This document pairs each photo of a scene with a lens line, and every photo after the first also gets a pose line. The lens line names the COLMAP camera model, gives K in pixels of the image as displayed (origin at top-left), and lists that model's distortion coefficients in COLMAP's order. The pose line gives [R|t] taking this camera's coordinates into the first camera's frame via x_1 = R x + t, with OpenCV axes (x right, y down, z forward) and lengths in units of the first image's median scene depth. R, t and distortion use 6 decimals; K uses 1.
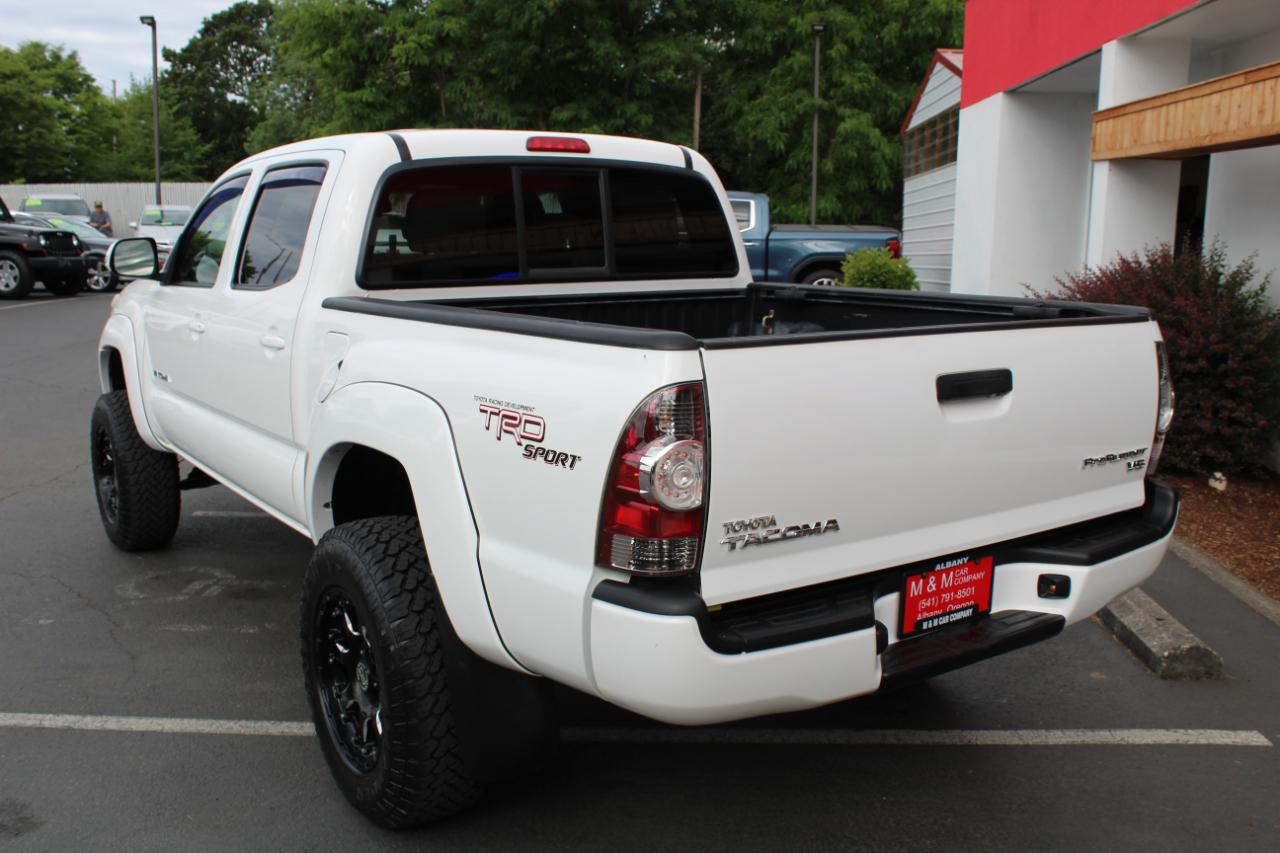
lens RADIAL K [[1184.8, 0, 640.0], [0, 1184.8, 426.5], [0, 0, 1]] dist [-0.128303, 0.099976]
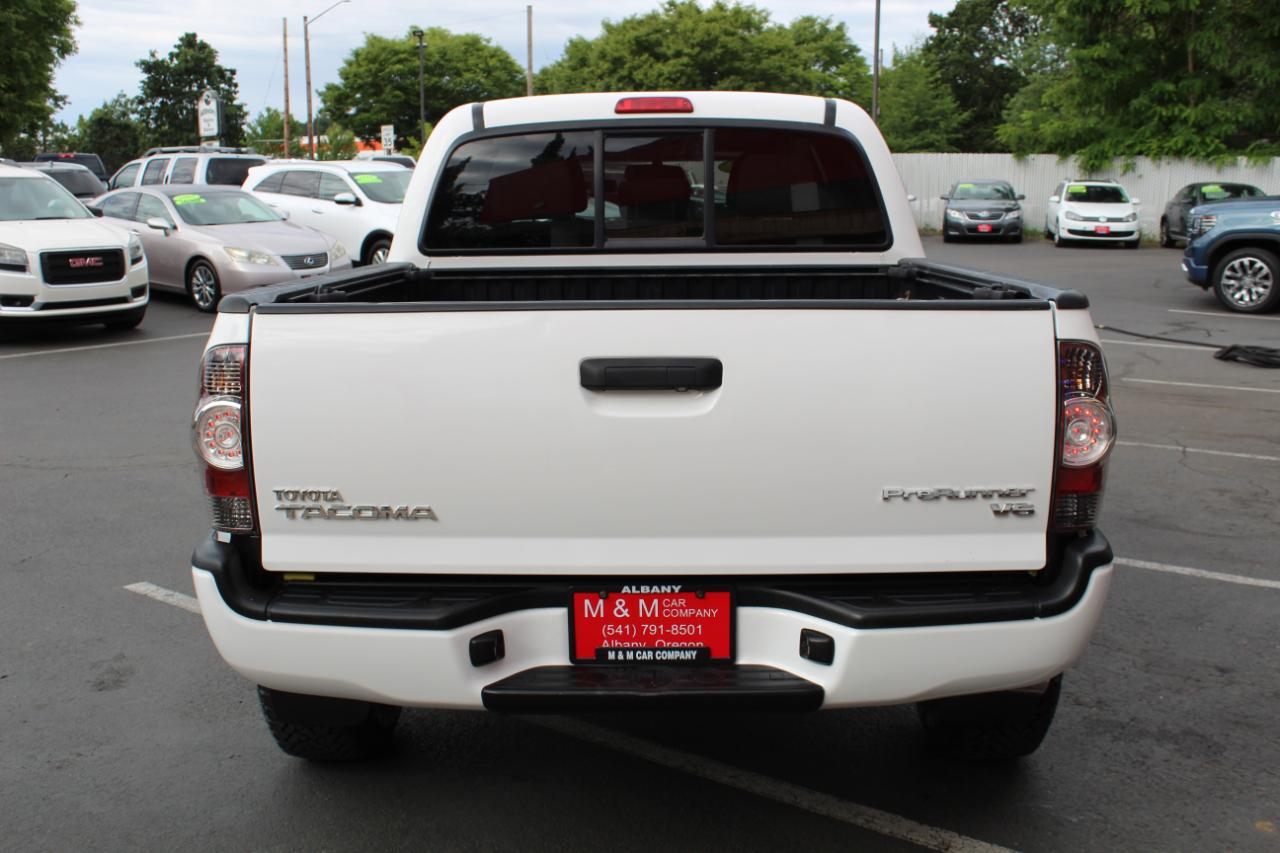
lens RADIAL K [[1282.9, 0, 641.8], [0, 1282.9, 430.3], [0, 0, 1]] dist [-0.128992, 0.152158]
pose [[0.809826, 0.092971, -0.579256, 0.069988], [-0.087205, 0.995471, 0.037857, -0.002606], [0.580152, 0.019857, 0.814266, 0.023093]]
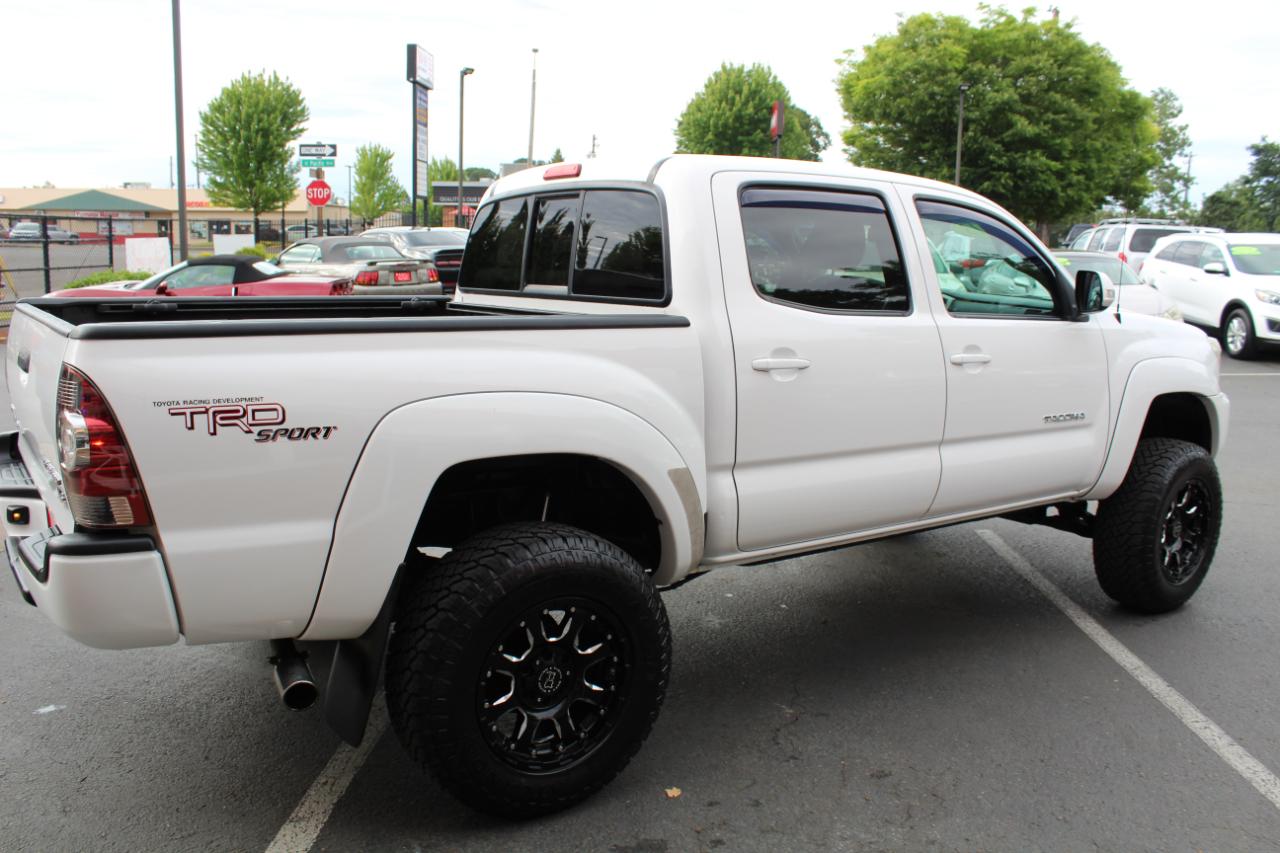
lens RADIAL K [[1073.3, 0, 641.8], [0, 1073.3, 431.9], [0, 0, 1]] dist [-0.161588, 0.150522]
pose [[0.002130, 0.156548, -0.987668, 0.122562], [-0.187278, 0.970258, 0.153384, -0.022406], [0.982305, 0.184642, 0.031385, 0.142618]]
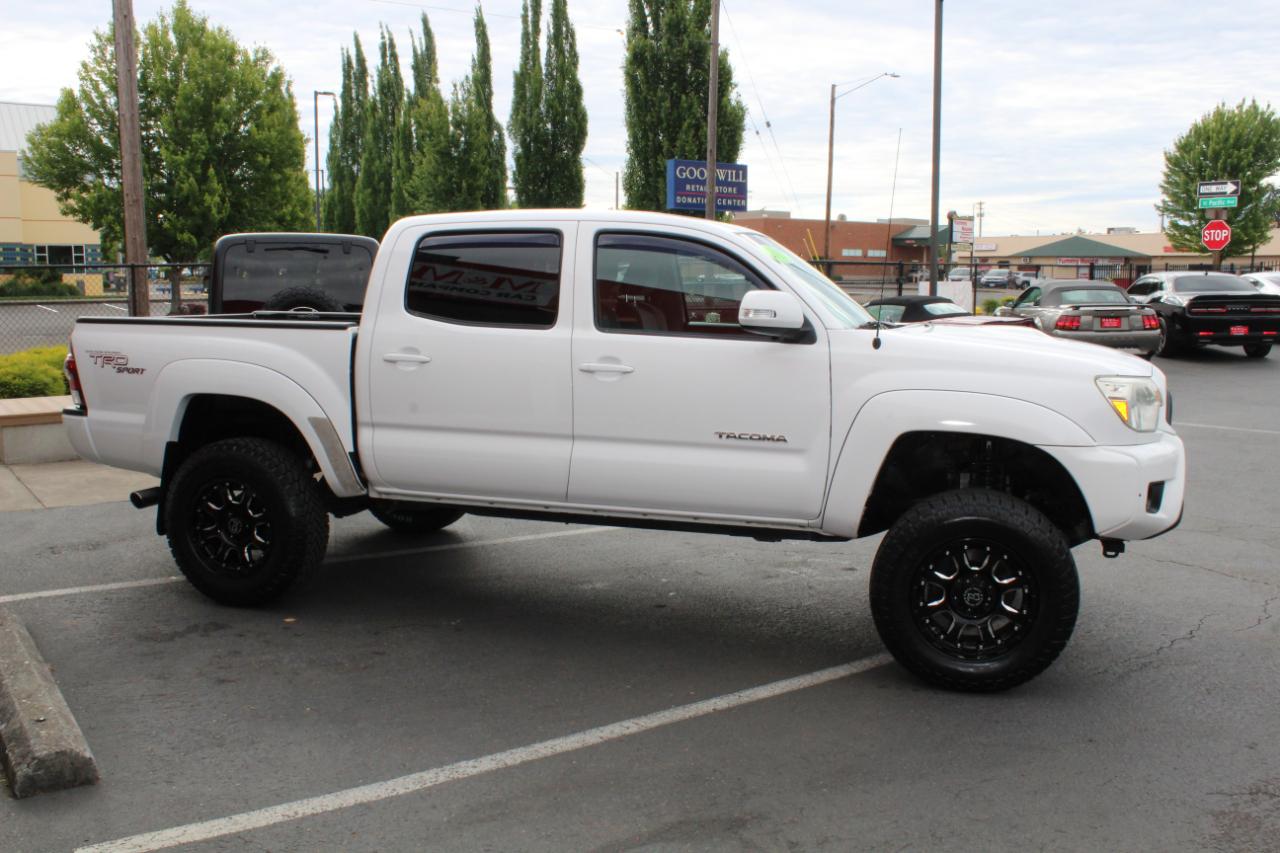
lens RADIAL K [[1145.1, 0, 643.5], [0, 1145.1, 430.9], [0, 0, 1]] dist [-0.154702, 0.157857]
pose [[-0.781745, 0.061818, -0.620527, 0.089635], [-0.120820, 0.961205, 0.247967, -0.051170], [0.611782, 0.268819, -0.743948, 0.311785]]
